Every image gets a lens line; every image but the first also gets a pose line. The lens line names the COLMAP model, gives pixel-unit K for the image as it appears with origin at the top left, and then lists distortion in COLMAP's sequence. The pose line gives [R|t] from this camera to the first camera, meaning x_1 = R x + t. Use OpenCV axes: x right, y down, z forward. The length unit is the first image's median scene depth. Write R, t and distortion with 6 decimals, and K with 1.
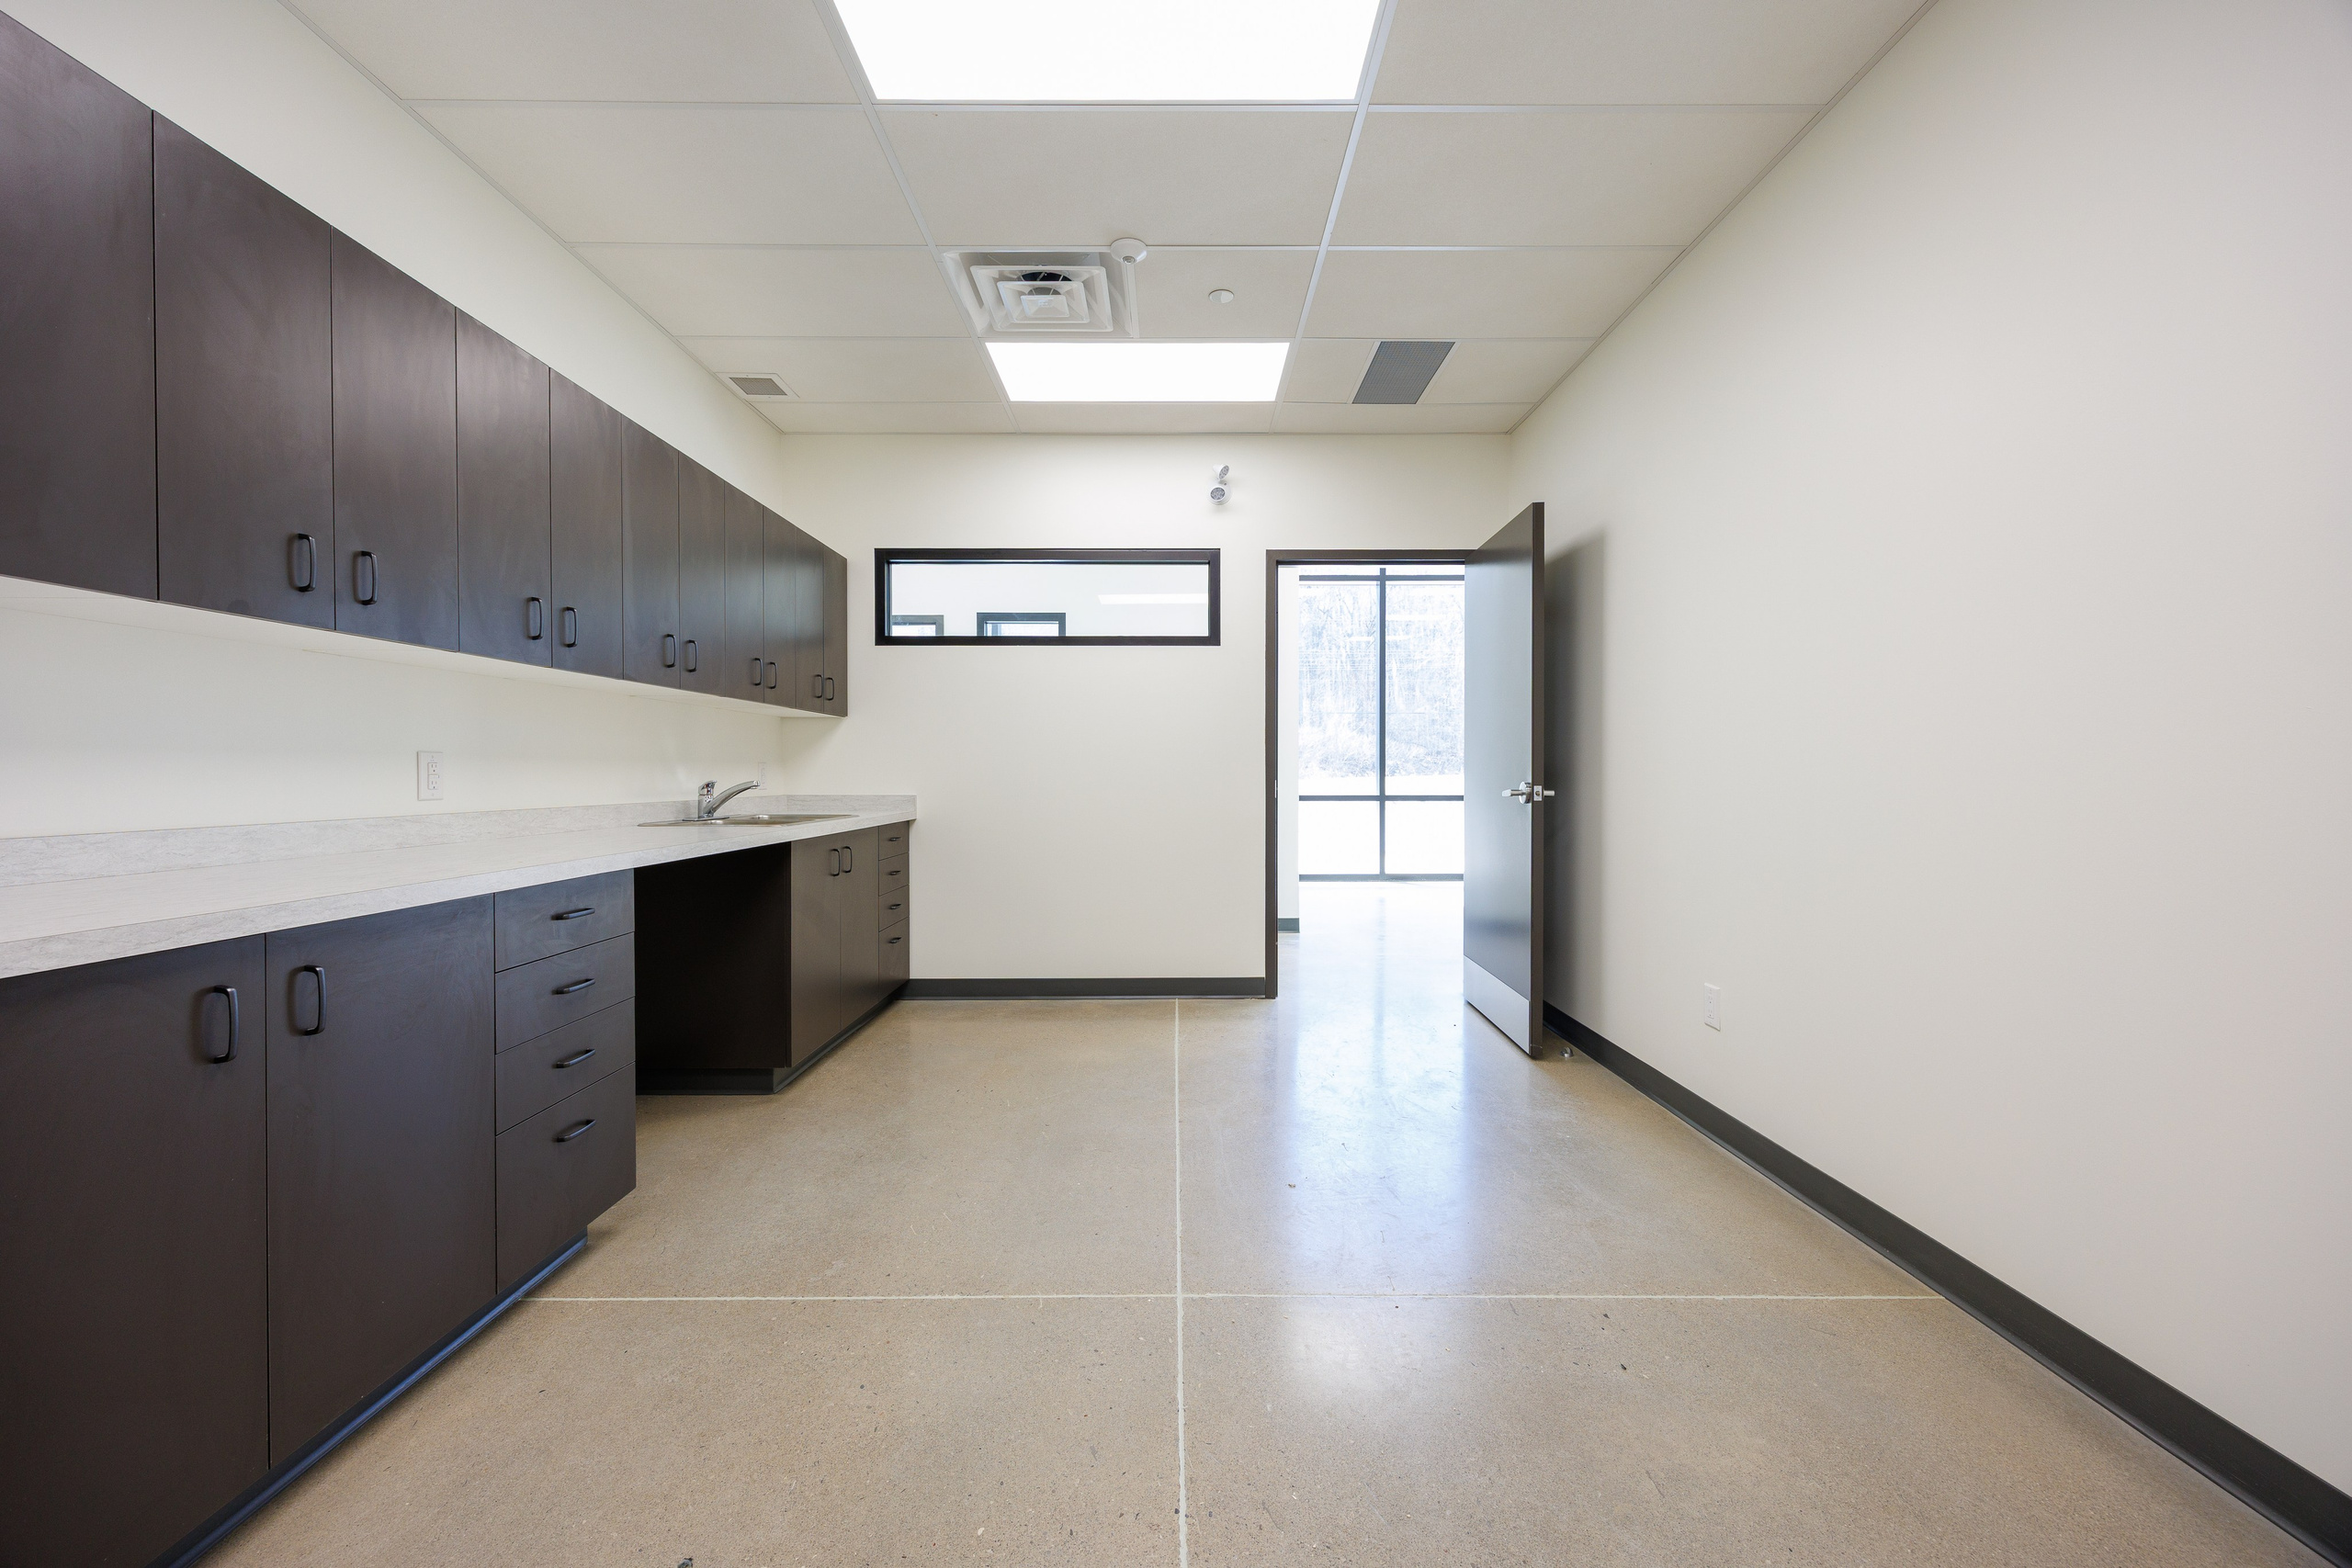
lens RADIAL K [[936.1, 0, 1182.0], [0, 936.1, 784.2], [0, 0, 1]] dist [0.006893, -0.000244]
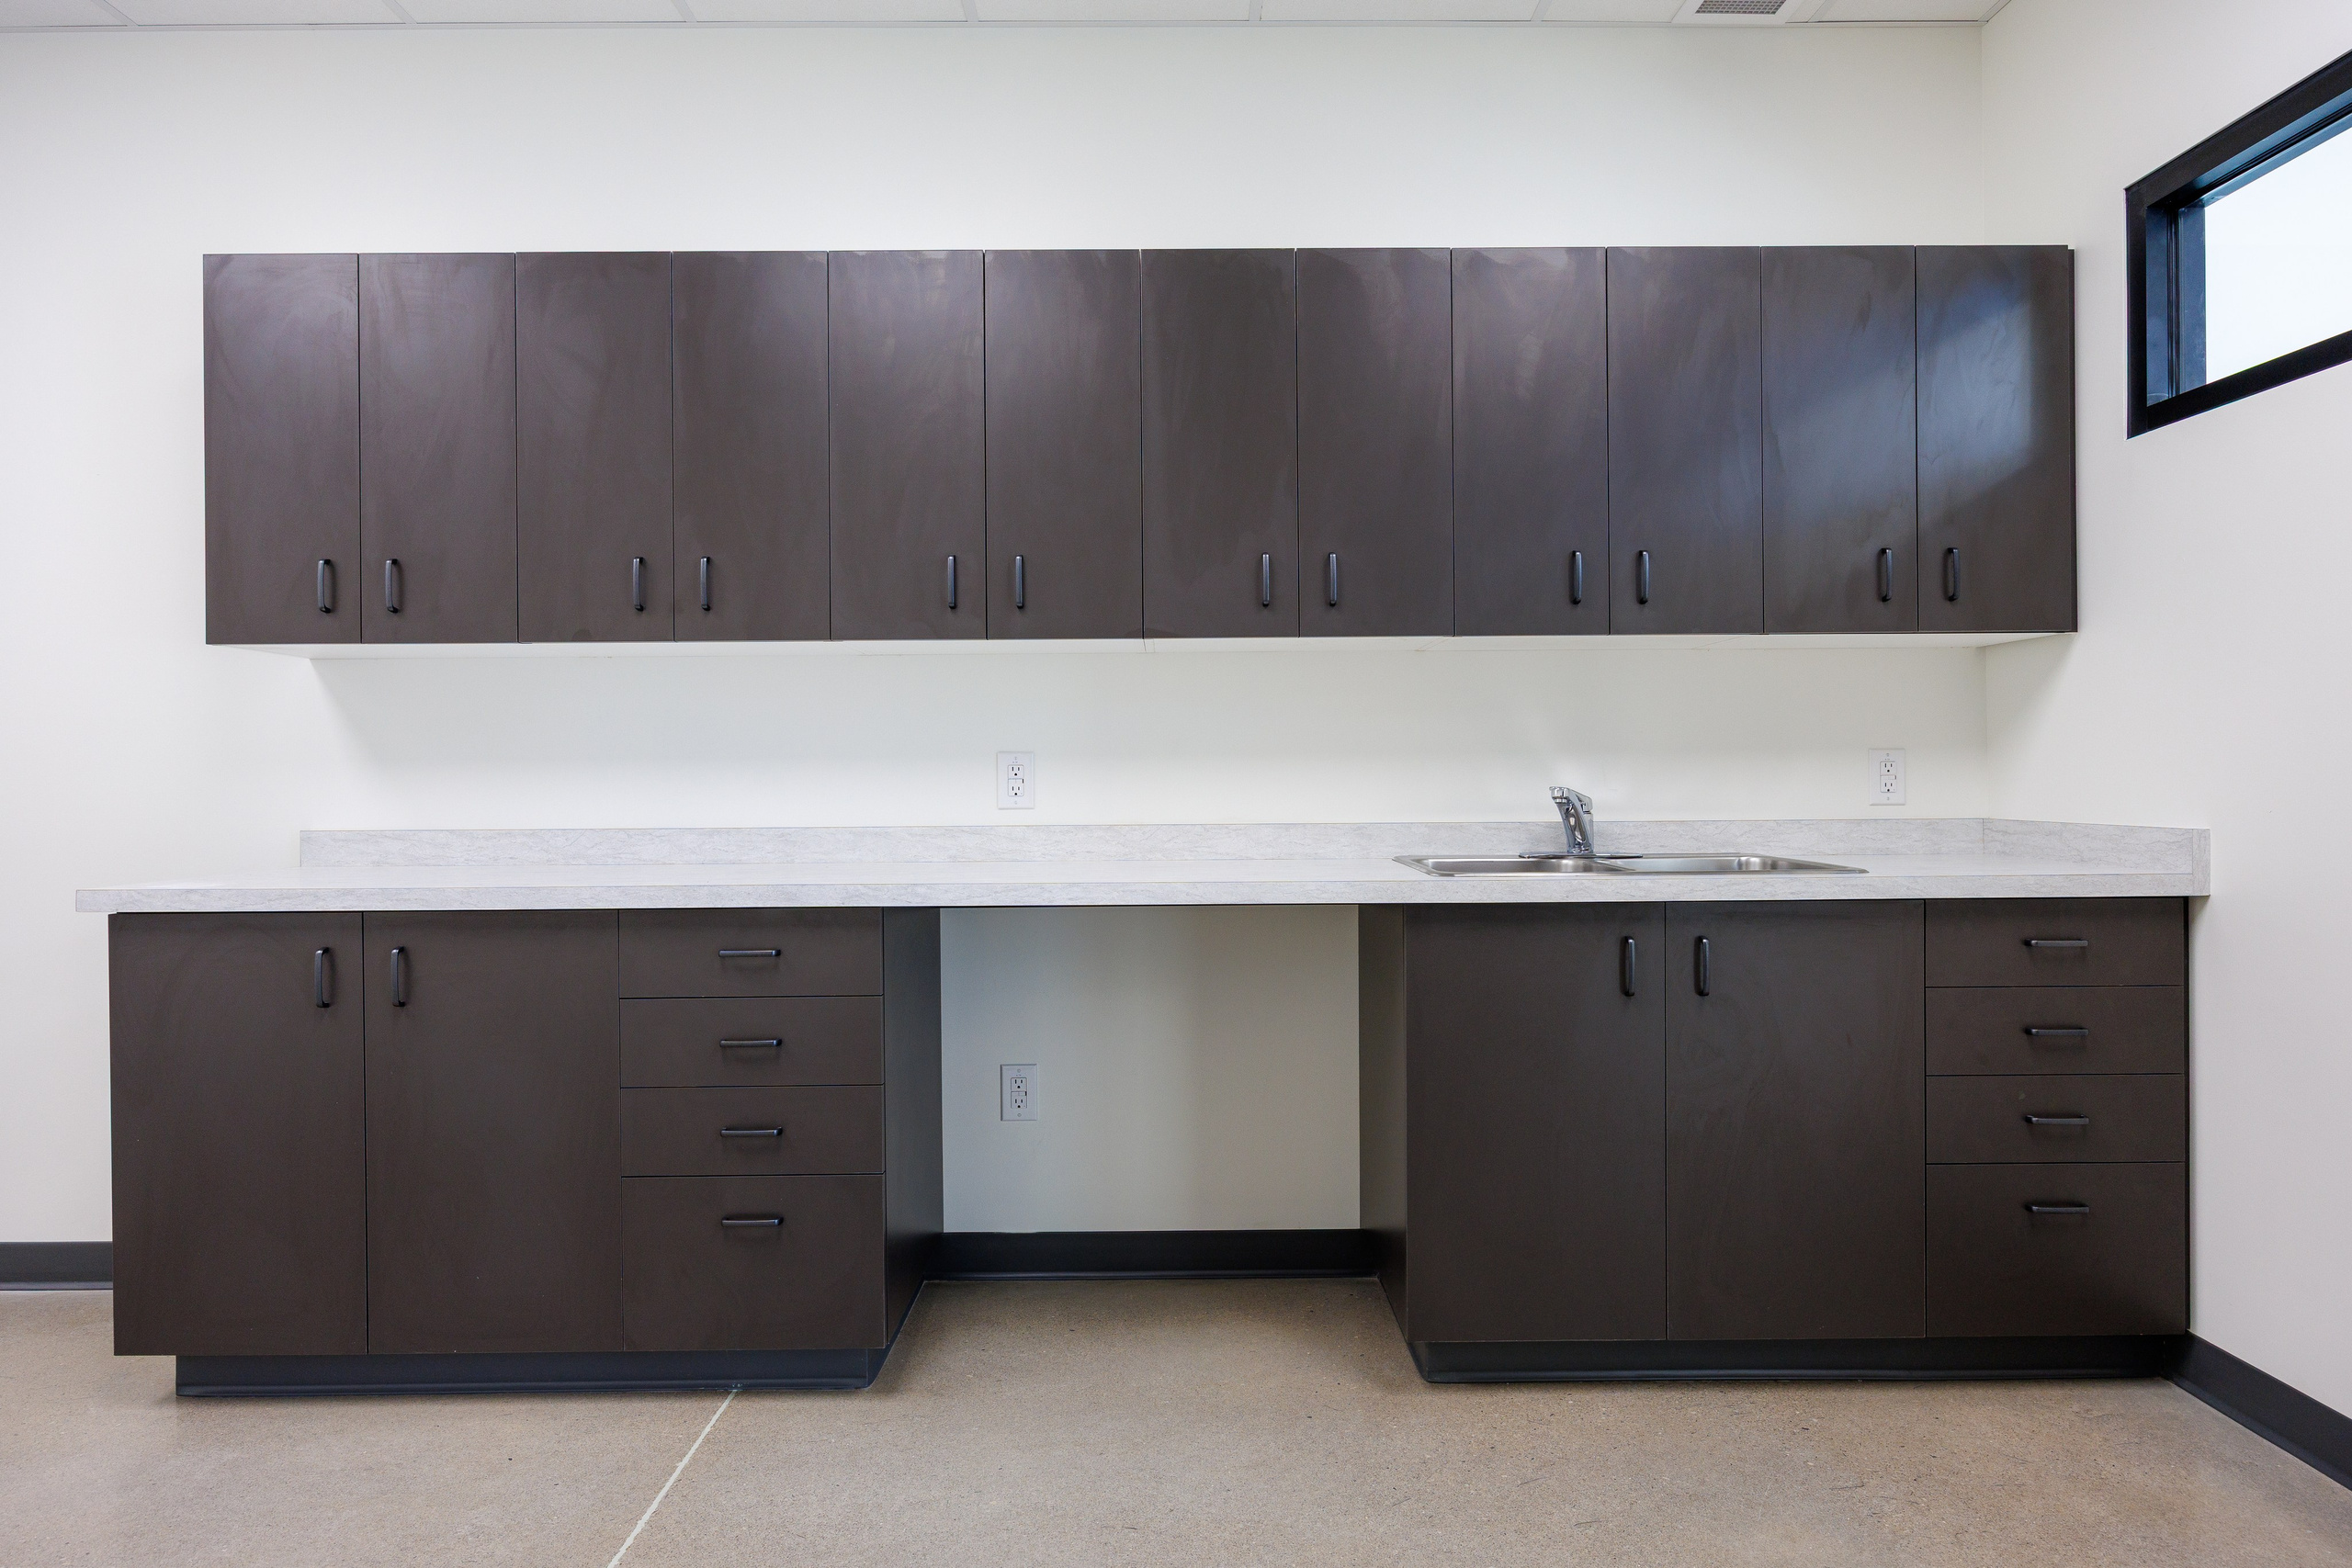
lens RADIAL K [[1380.9, 0, 1176.0], [0, 1380.9, 784.0], [0, 0, 1]] dist [-0.003639, -0.001381]
pose [[0.001594, 0.001823, -0.999997, 0.436862], [-0.004270, 0.999989, 0.001817, -0.008542], [0.999990, 0.004267, 0.001602, 1.100066]]
